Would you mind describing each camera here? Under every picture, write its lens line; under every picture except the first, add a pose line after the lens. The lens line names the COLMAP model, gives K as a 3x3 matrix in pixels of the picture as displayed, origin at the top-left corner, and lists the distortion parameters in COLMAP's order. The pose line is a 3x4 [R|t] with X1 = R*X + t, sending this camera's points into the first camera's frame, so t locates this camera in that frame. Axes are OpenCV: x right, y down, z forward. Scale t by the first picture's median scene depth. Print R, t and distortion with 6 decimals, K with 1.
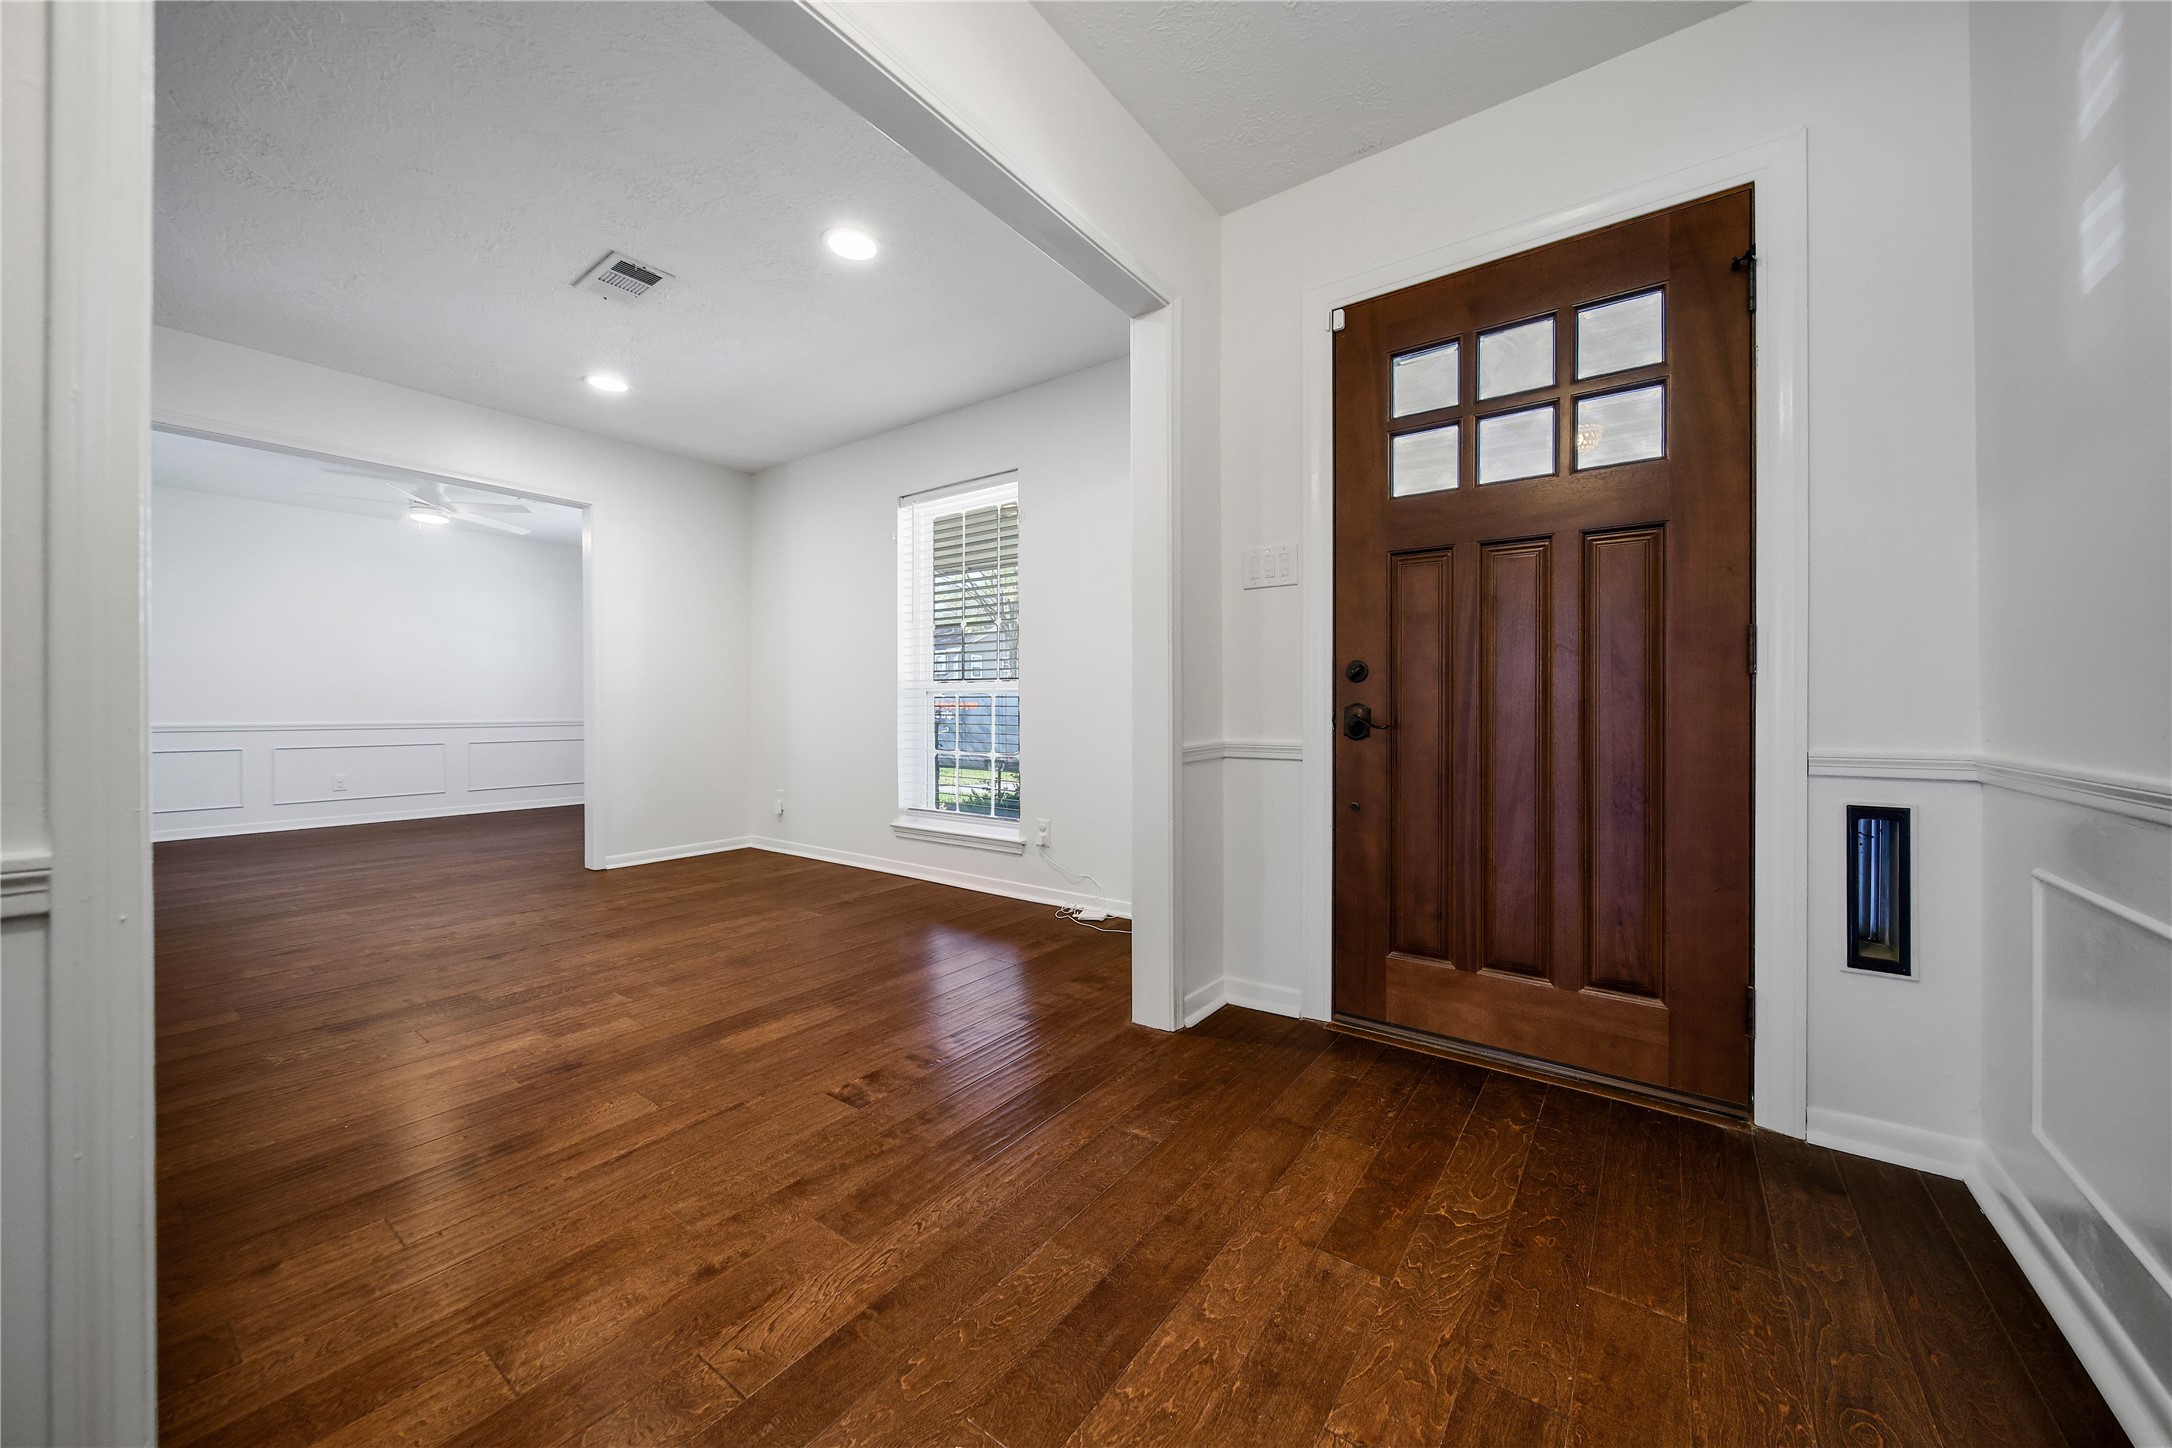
lens RADIAL K [[807.9, 0, 1151.8], [0, 807.9, 705.8], [0, 0, 1]] dist [-0.000918, -0.000156]
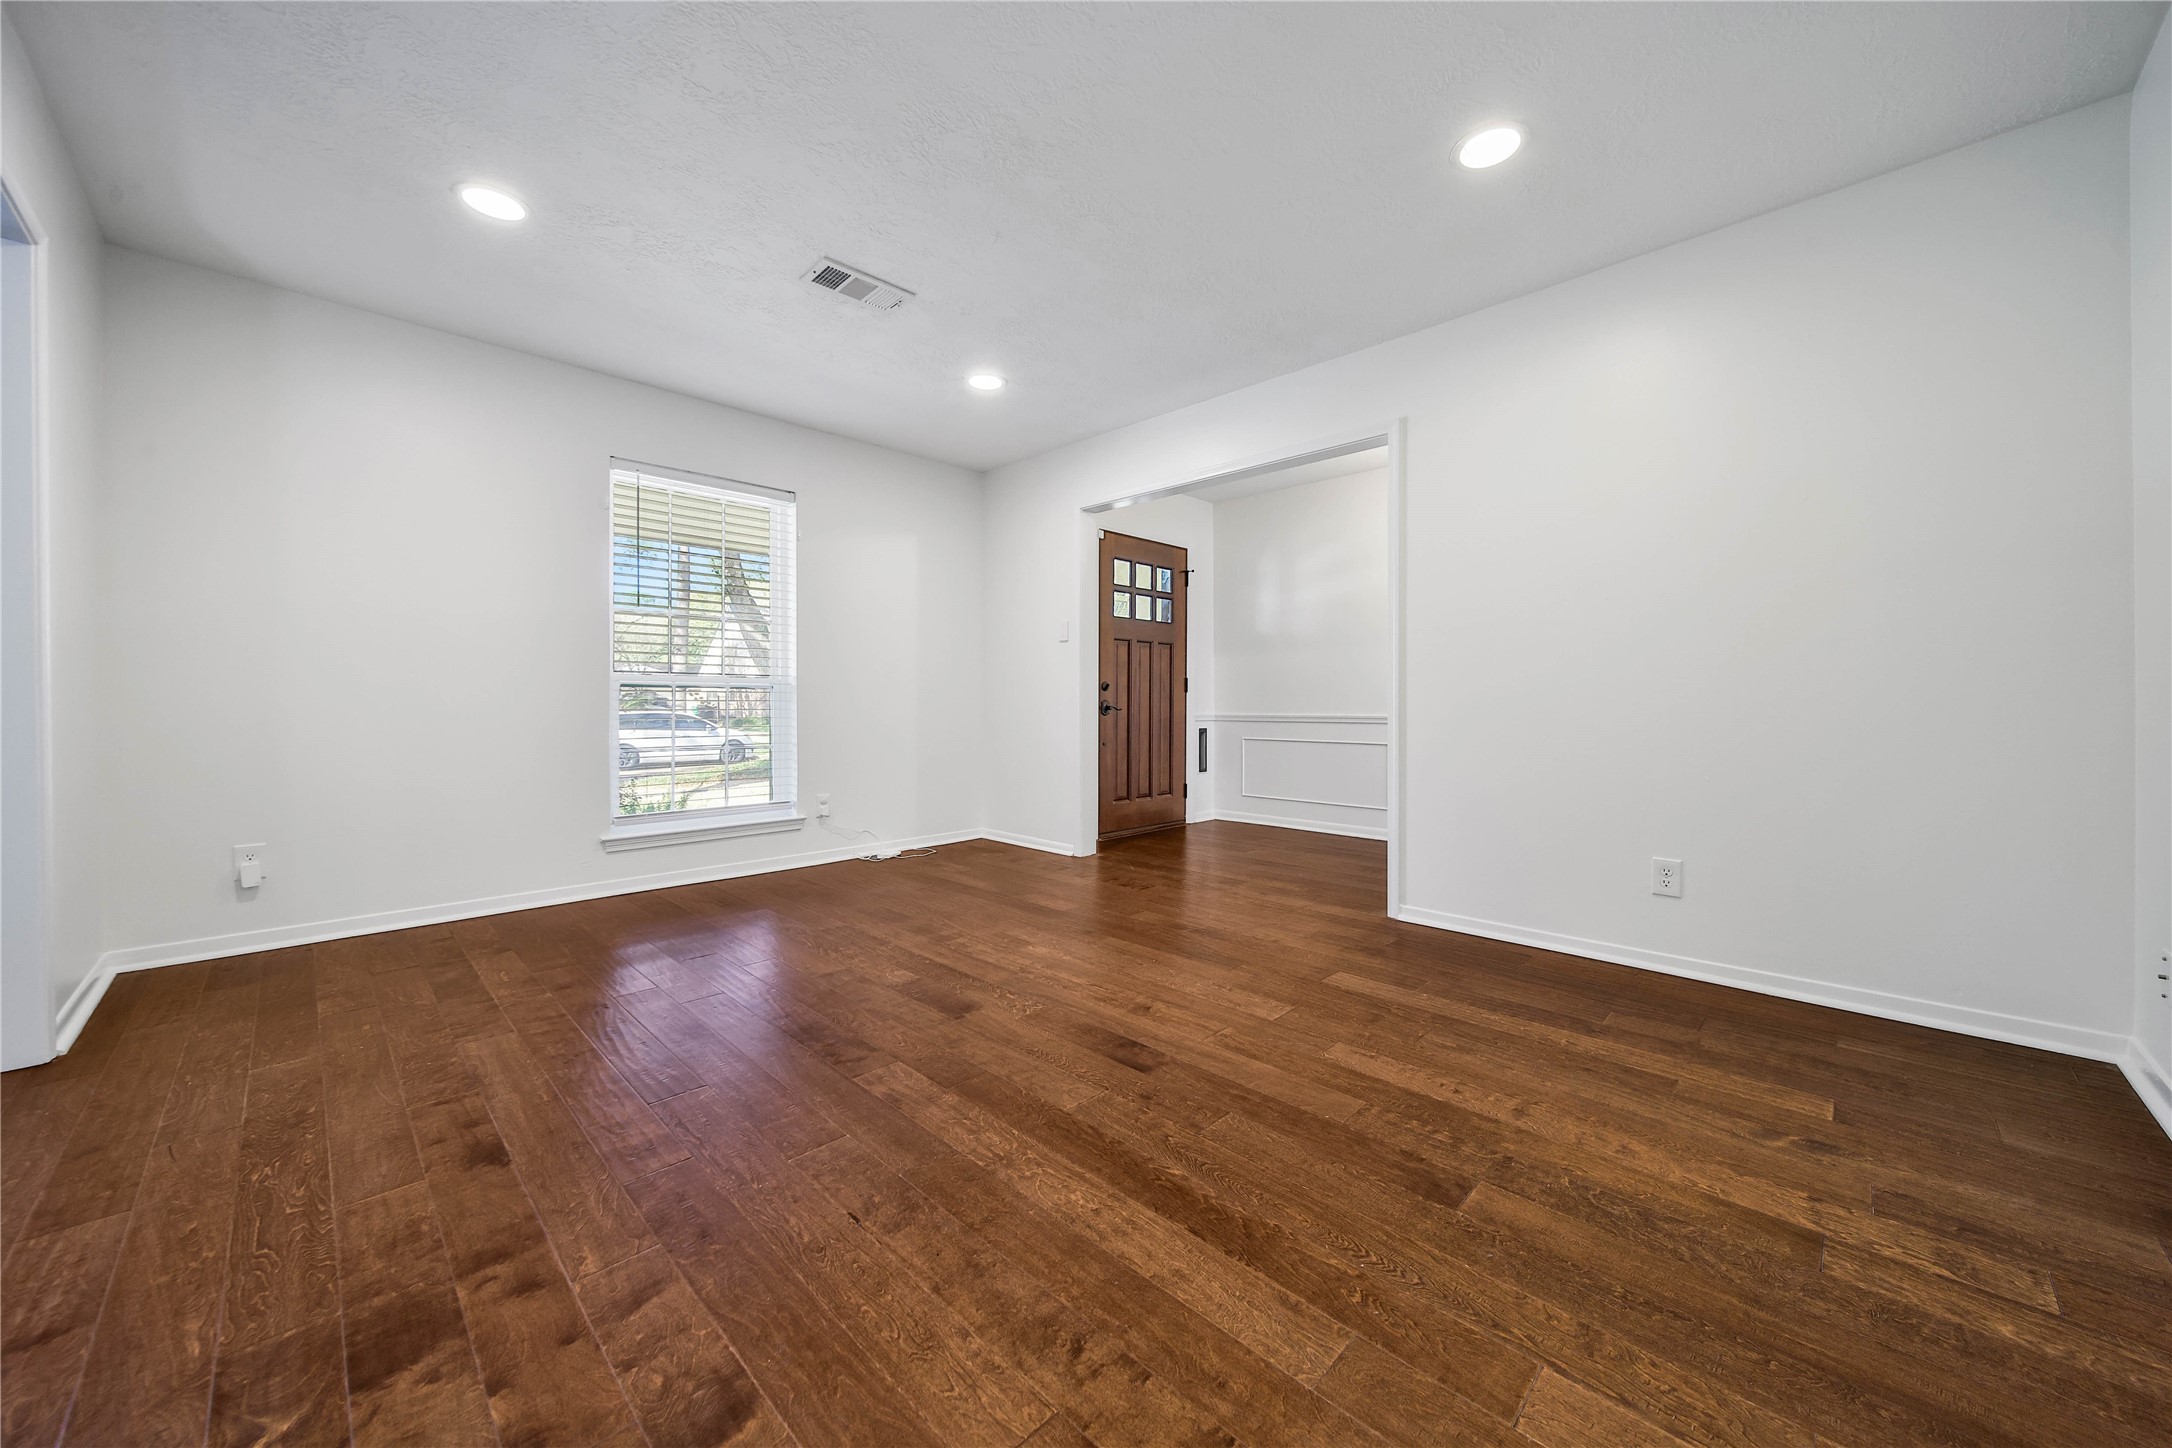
lens RADIAL K [[770.5, 0, 1102.0], [0, 770.5, 701.6], [0, 0, 1]] dist [-0.002141, -0.000631]
pose [[0.147756, -0.001141, 0.989023, -1.786913], [-0.001951, 0.999997, 0.001445, -0.002142], [-0.989022, -0.002143, 0.147753, 0.611903]]
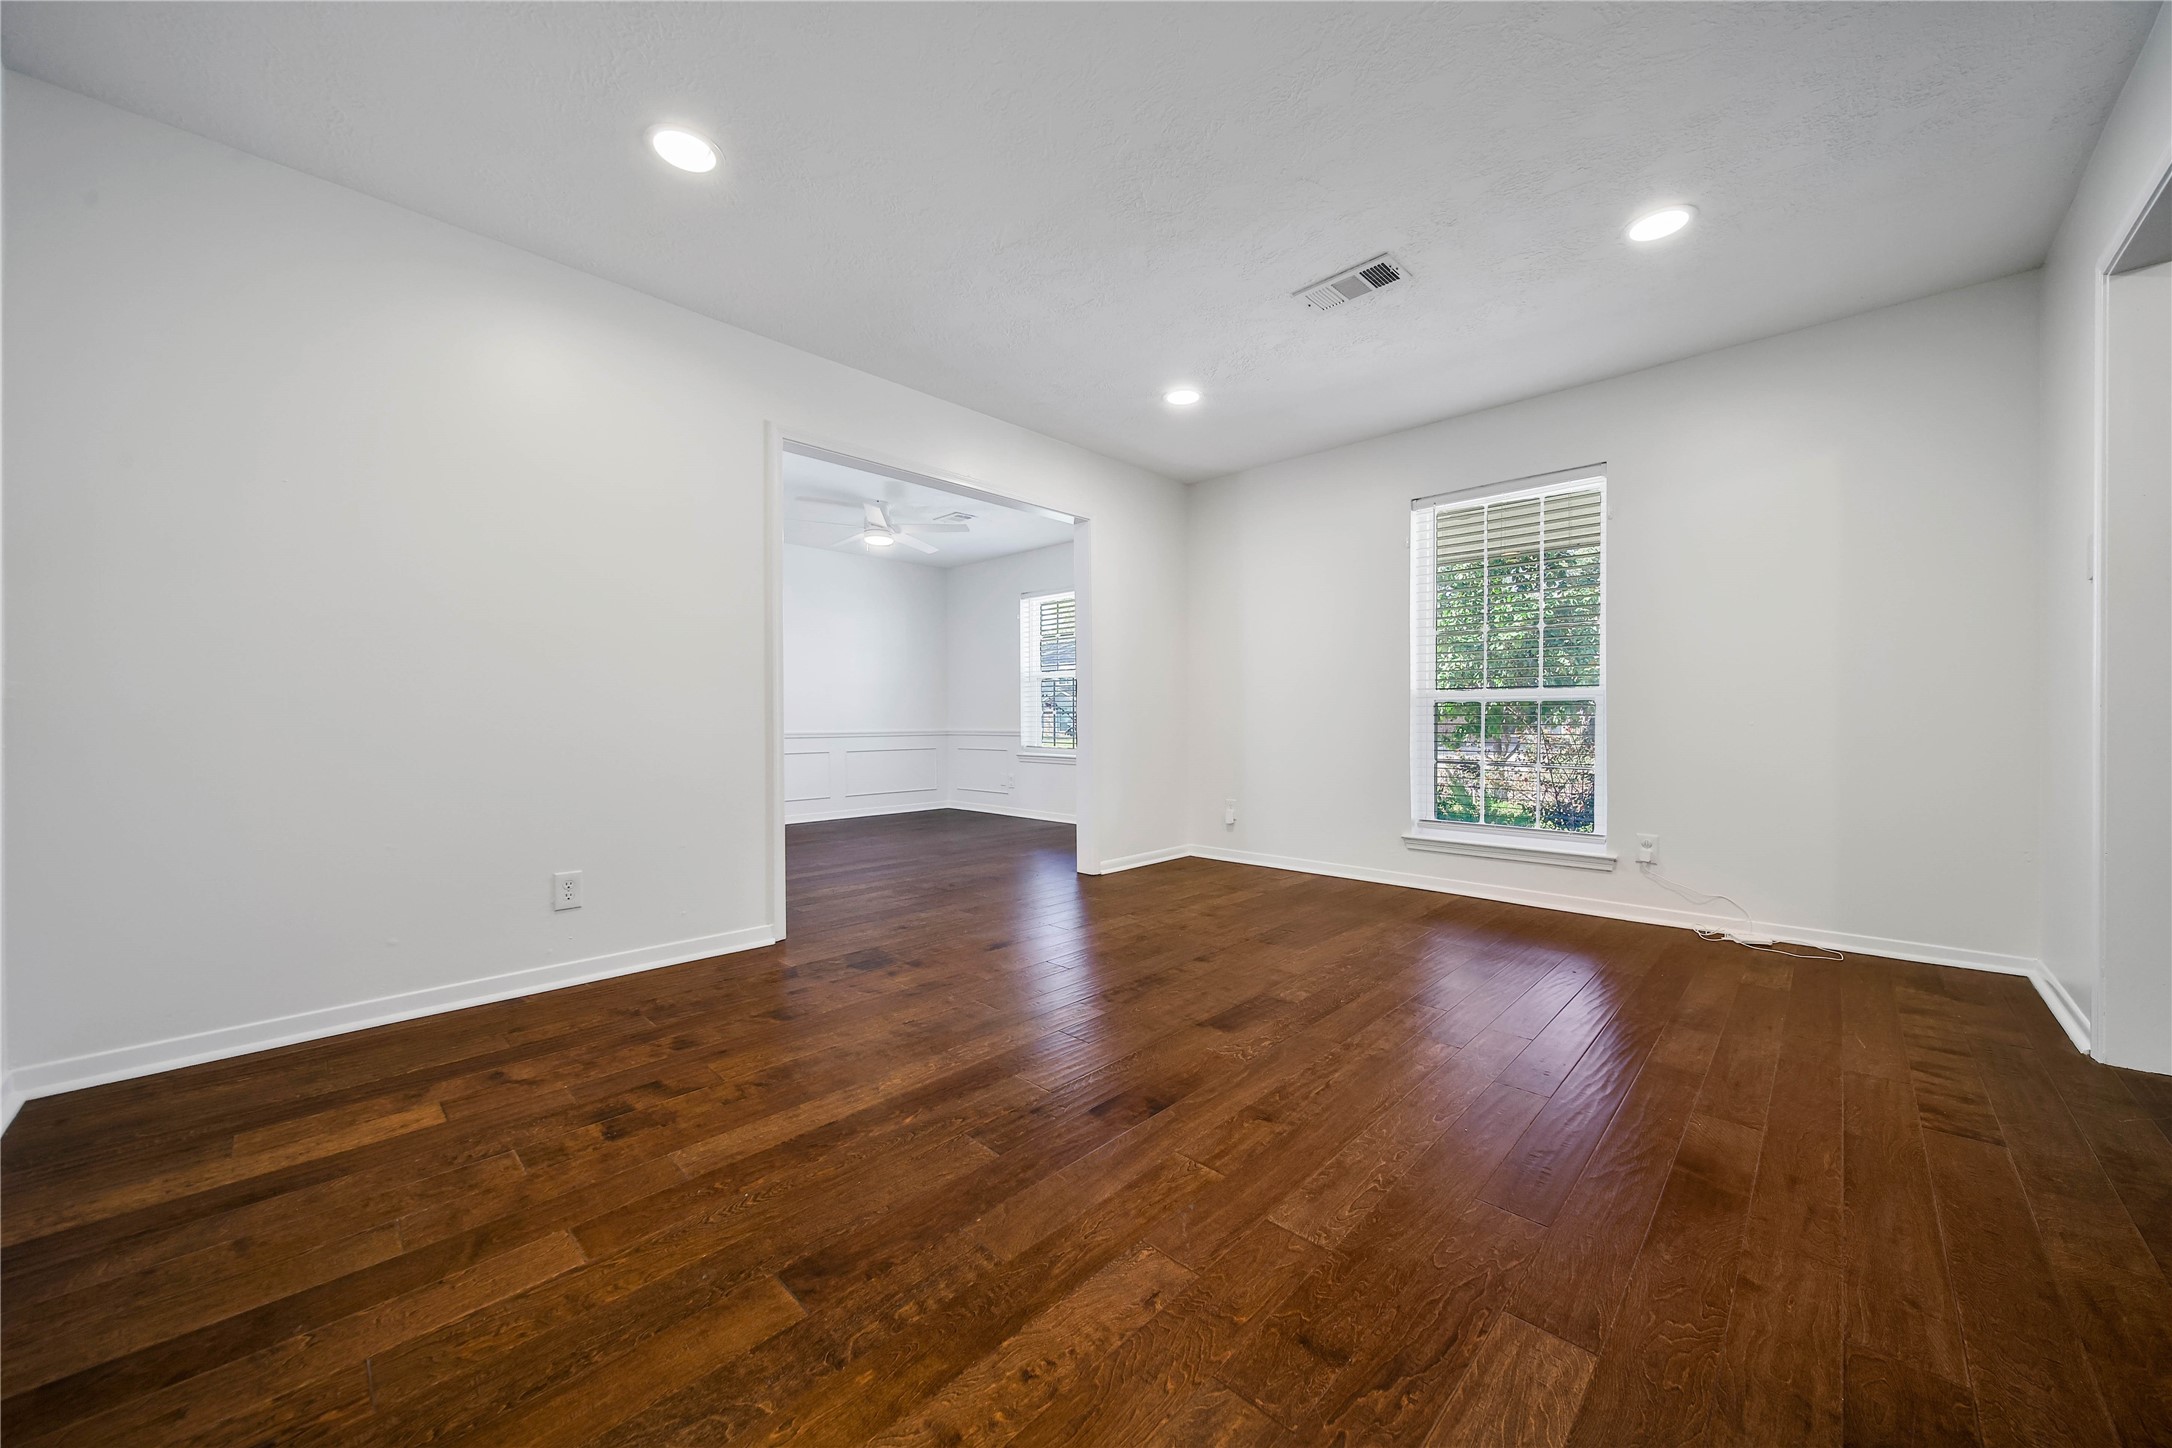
lens RADIAL K [[823.8, 0, 1098.4], [0, 823.8, 719.9], [0, 0, 1]] dist [-0.000396, -0.001953]
pose [[0.987848, -0.002258, -0.155410, -0.901962], [0.002810, 0.999991, 0.003328, 0.005144], [0.155401, -0.003724, 0.987844, -0.057774]]
